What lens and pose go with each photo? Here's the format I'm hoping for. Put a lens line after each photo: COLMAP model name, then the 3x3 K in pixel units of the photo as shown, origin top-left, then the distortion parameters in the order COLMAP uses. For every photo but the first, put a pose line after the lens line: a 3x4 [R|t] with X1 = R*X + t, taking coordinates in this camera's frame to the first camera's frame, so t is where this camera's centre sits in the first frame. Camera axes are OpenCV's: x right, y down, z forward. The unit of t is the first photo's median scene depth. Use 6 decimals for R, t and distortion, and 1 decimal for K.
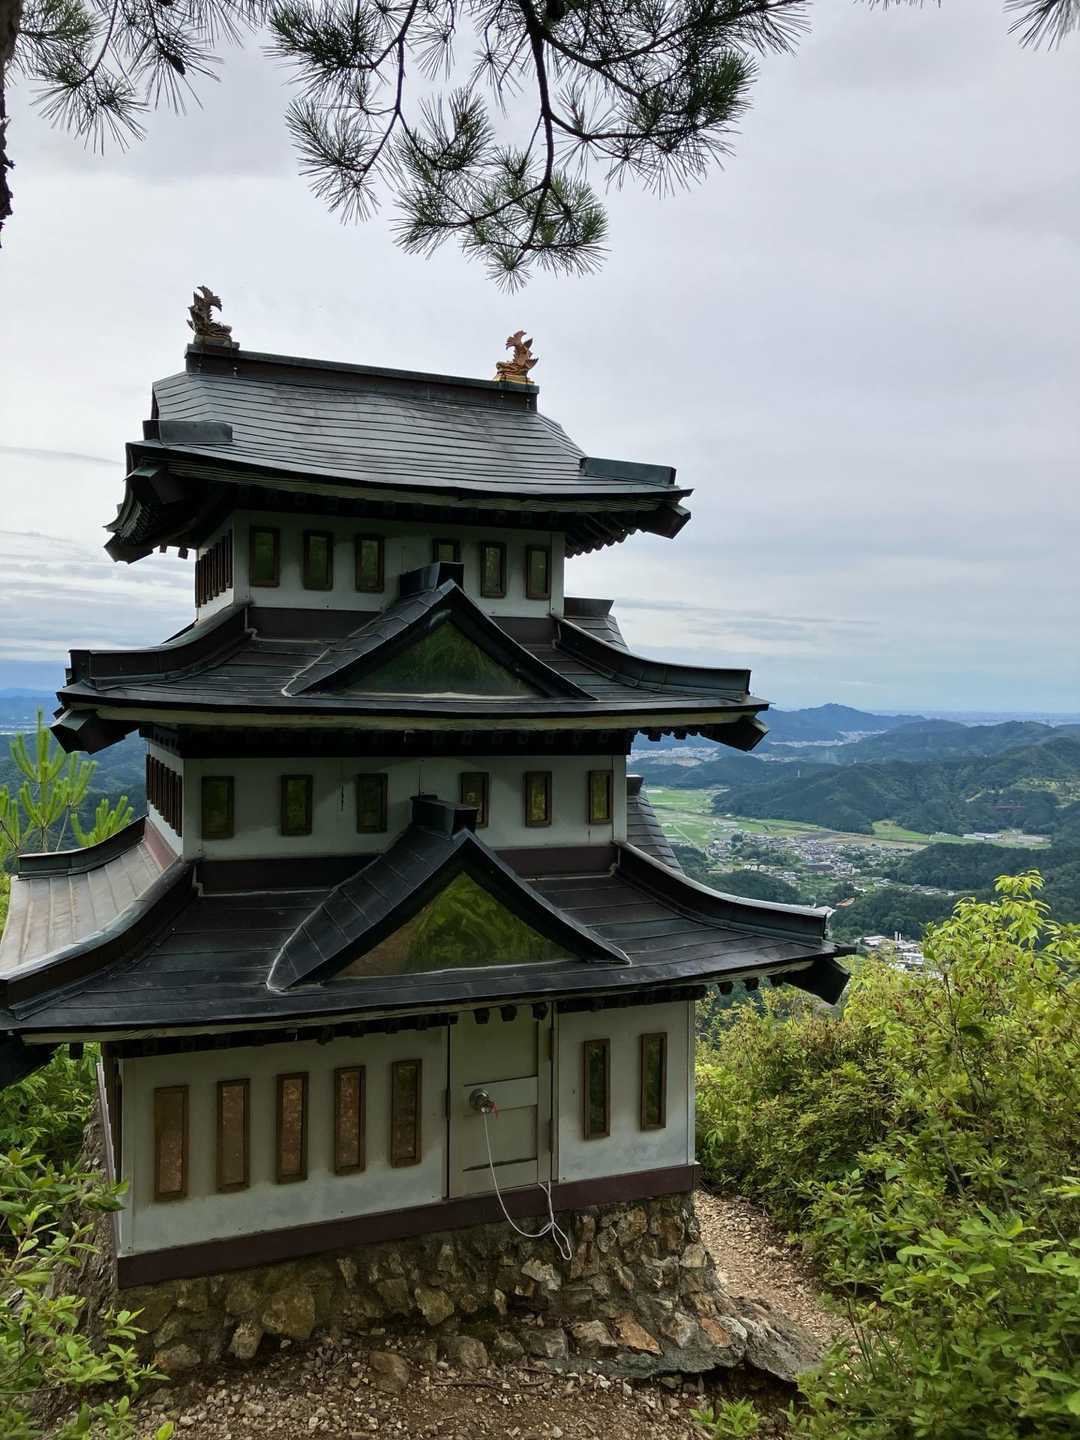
lens RADIAL K [[1700.1, 0, 540.0], [0, 1700.1, 720.0], [0, 0, 1]] dist [0.070565, -0.461355]
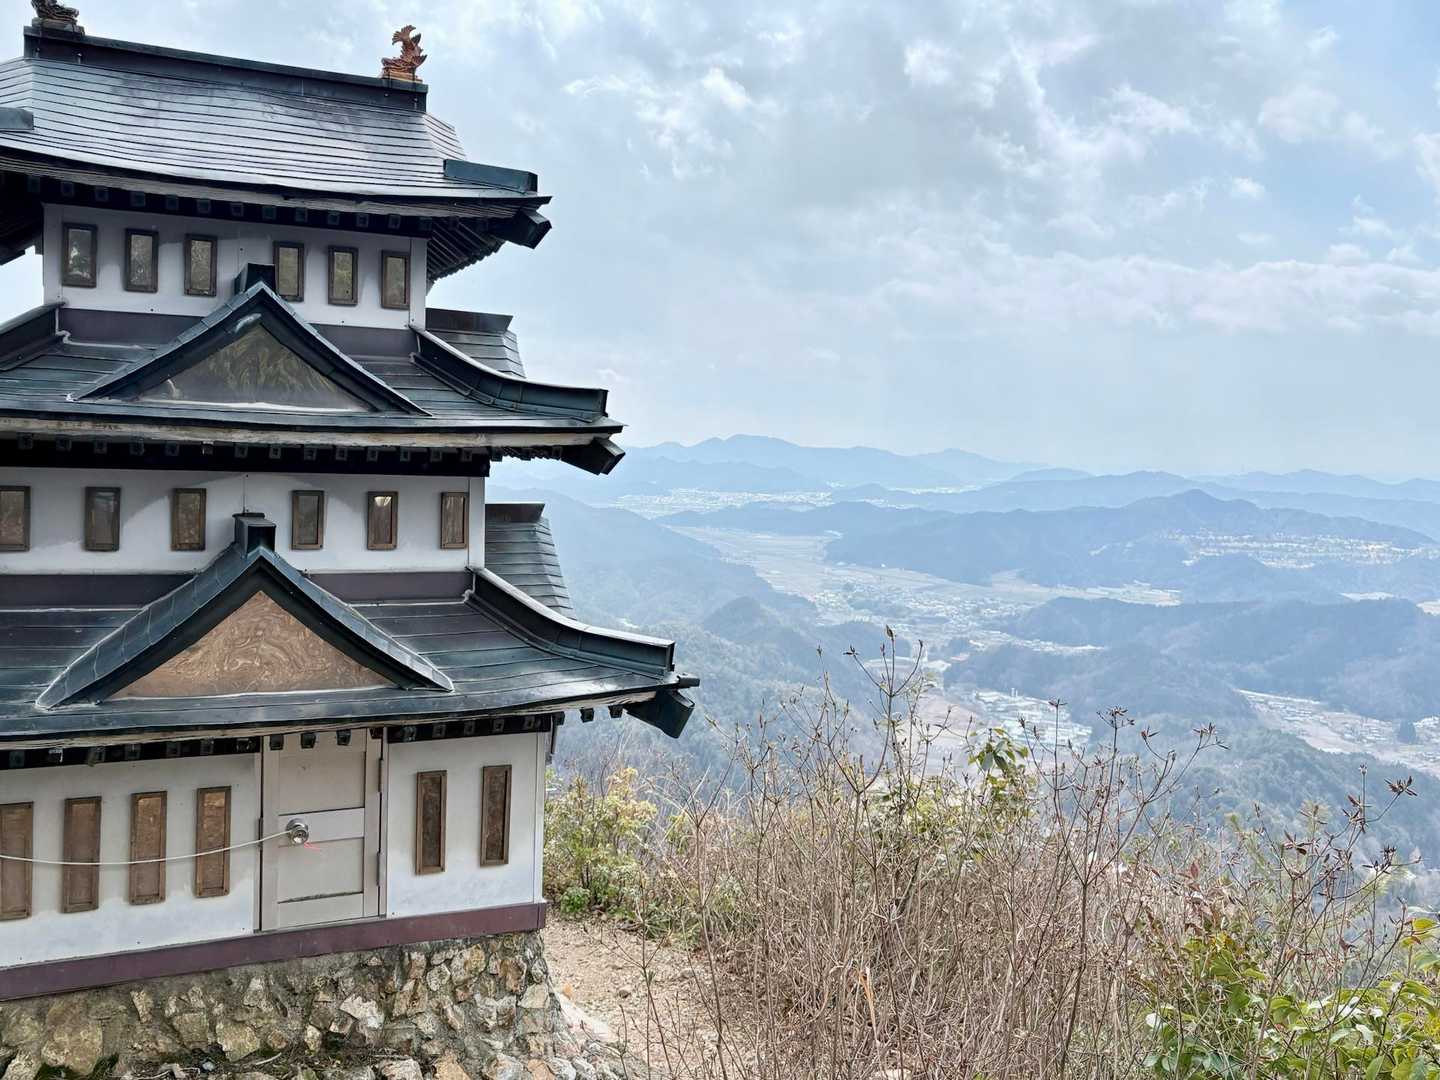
lens RADIAL K [[1791.9, 0, 720.0], [0, 1791.9, 540.0], [0, 0, 1]] dist [0.002942, 0.013505]
pose [[0.999479, 0.022341, 0.023290, 0.169051], [-0.023333, 0.998792, 0.043233, 0.010202], [-0.022296, -0.043754, 0.998794, -0.005321]]
